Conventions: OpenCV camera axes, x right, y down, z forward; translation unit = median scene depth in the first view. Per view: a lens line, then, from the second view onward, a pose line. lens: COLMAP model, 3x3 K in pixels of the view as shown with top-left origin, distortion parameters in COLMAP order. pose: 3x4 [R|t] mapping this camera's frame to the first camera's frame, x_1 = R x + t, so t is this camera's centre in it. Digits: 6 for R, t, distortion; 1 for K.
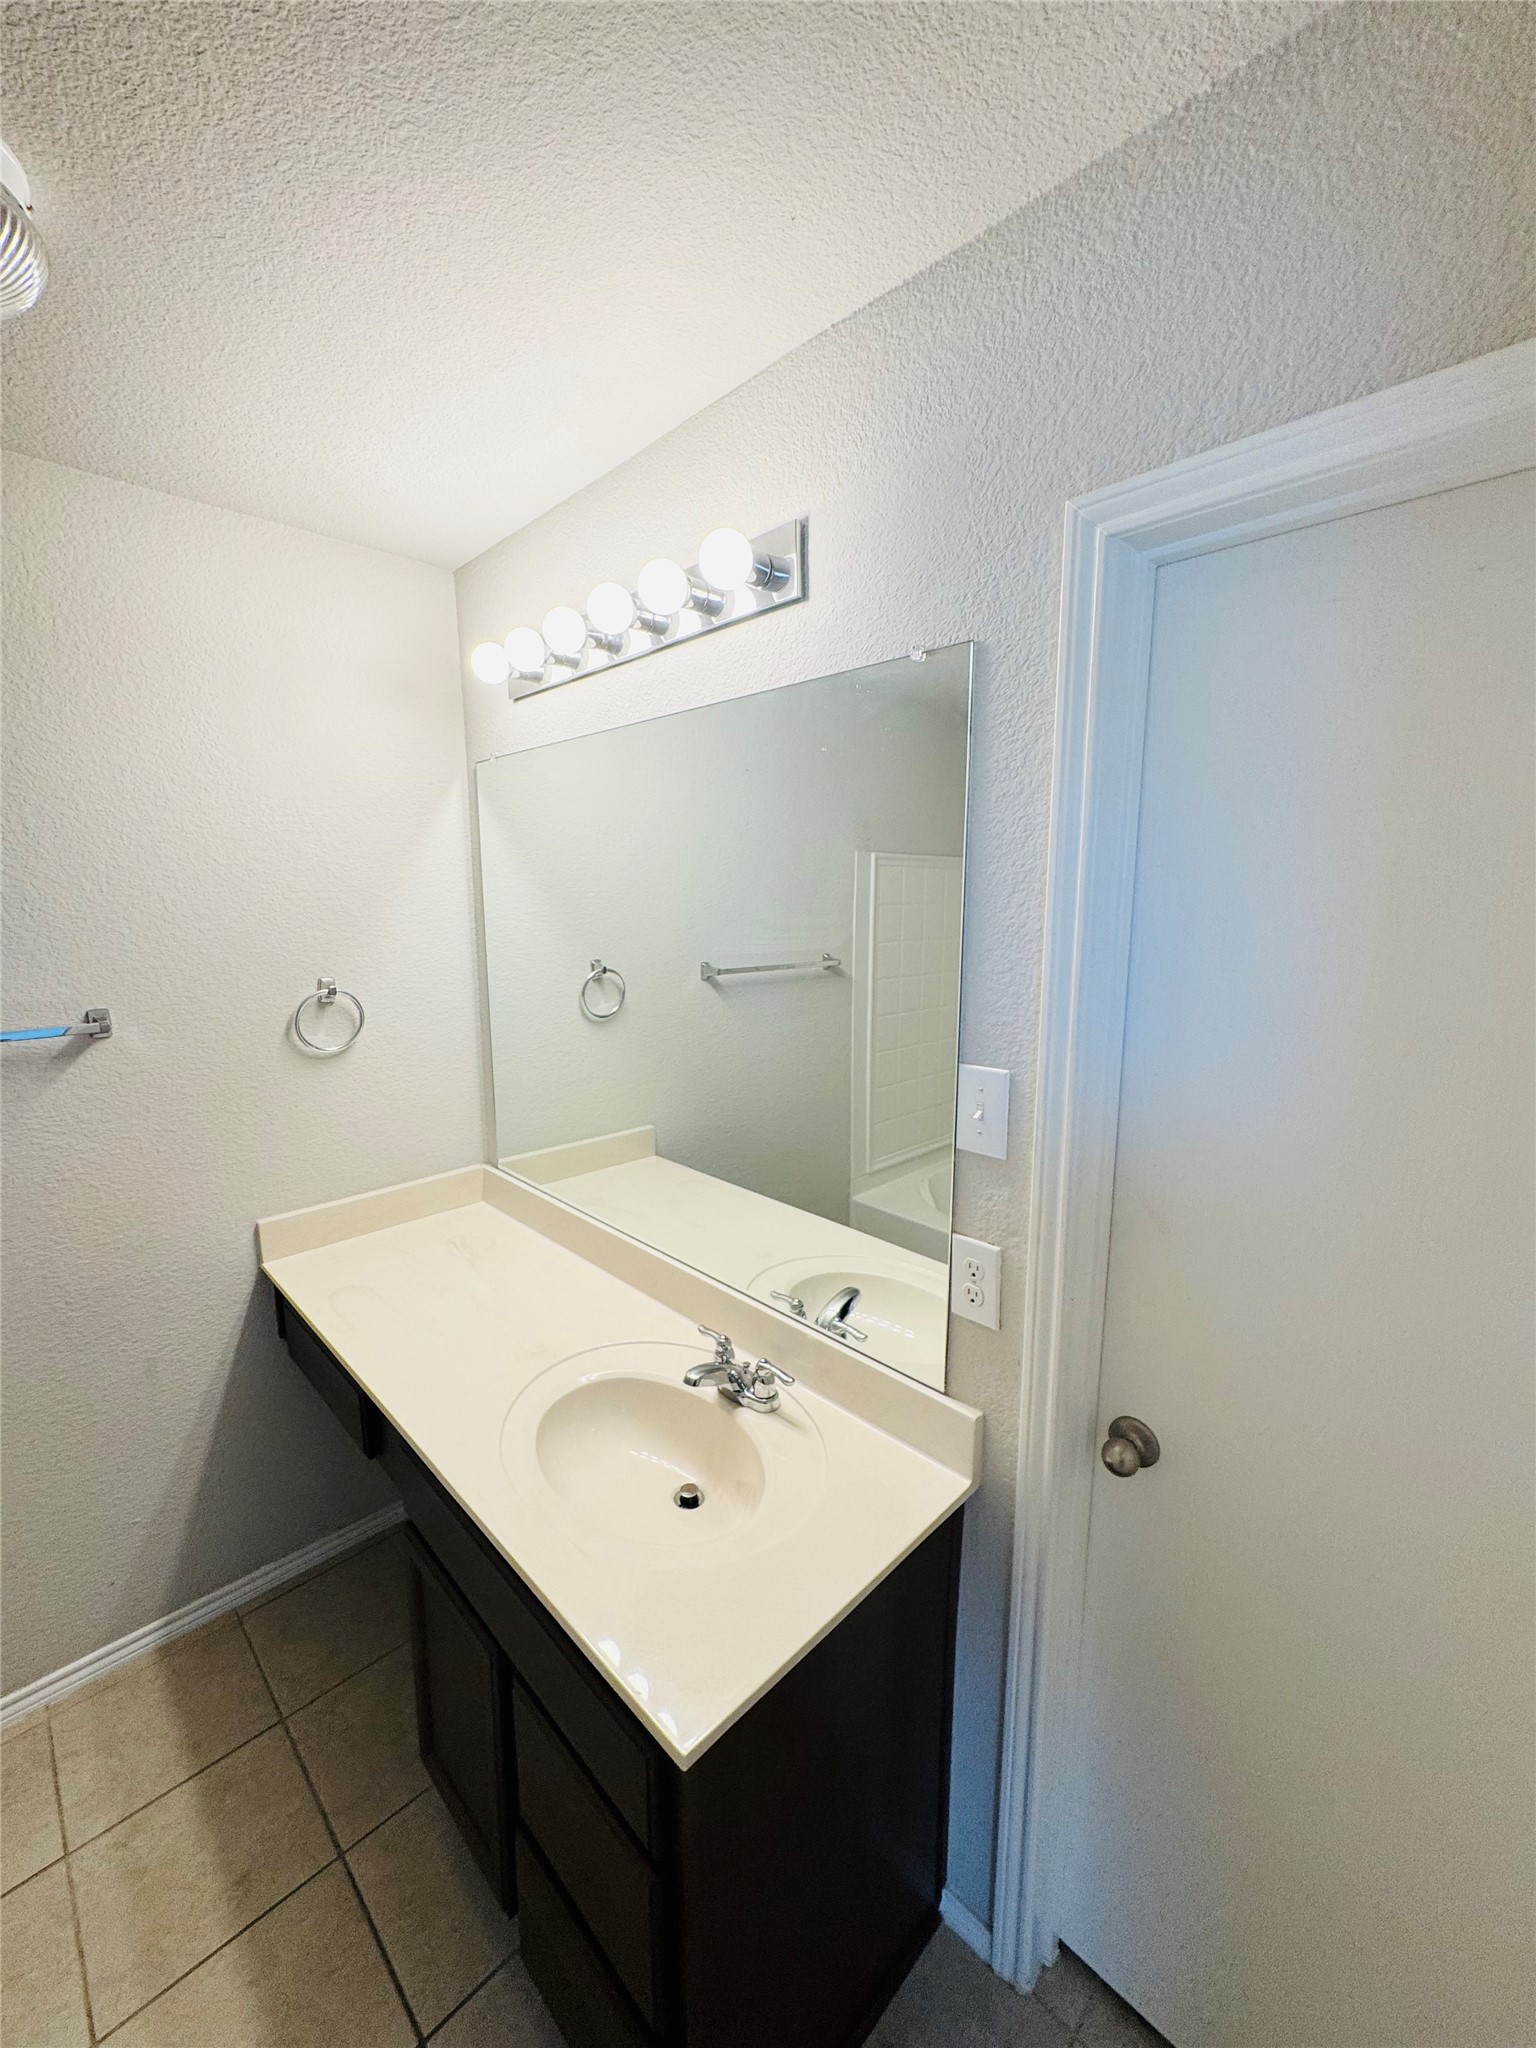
lens RADIAL K [[821.0, 0, 767.8], [0, 821.0, 1020.4], [0, 0, 1]] dist [-0.001748, -0.000256]
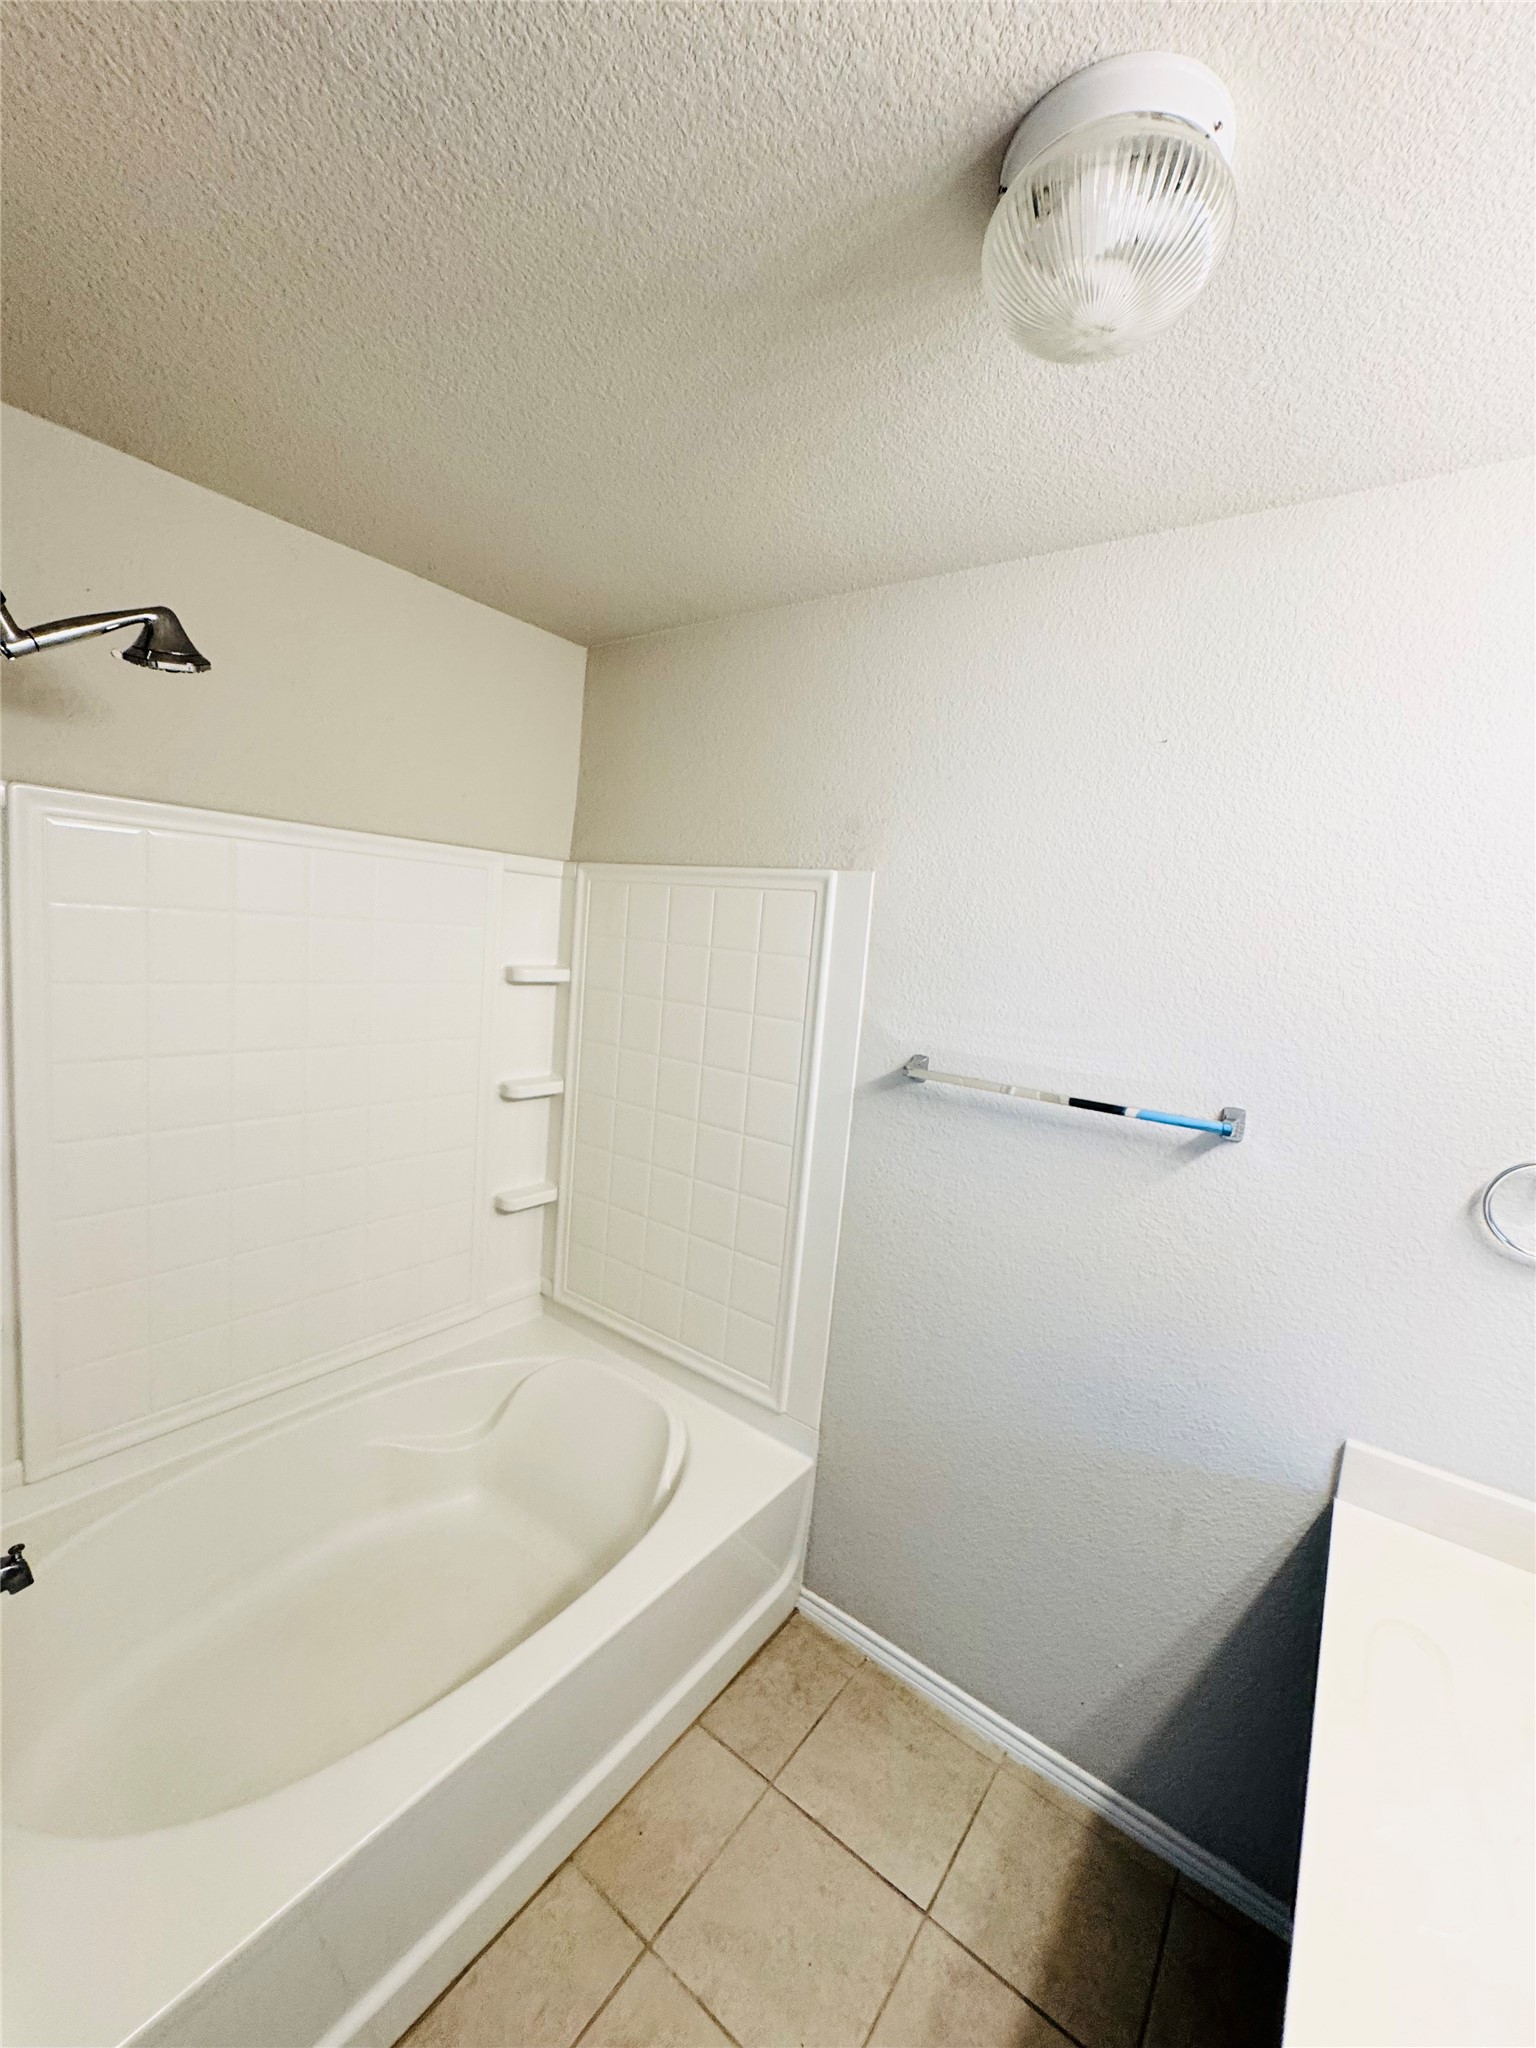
lens RADIAL K [[821.0, 0, 767.1], [0, 821.0, 1026.8], [0, 0, 1]] dist [-0.001748, -0.000256]
pose [[0.145922, 0.125804, -0.981265, -0.036525], [-0.238104, 0.967191, 0.088591, -0.054121], [0.960215, 0.220716, 0.171089, 0.334983]]
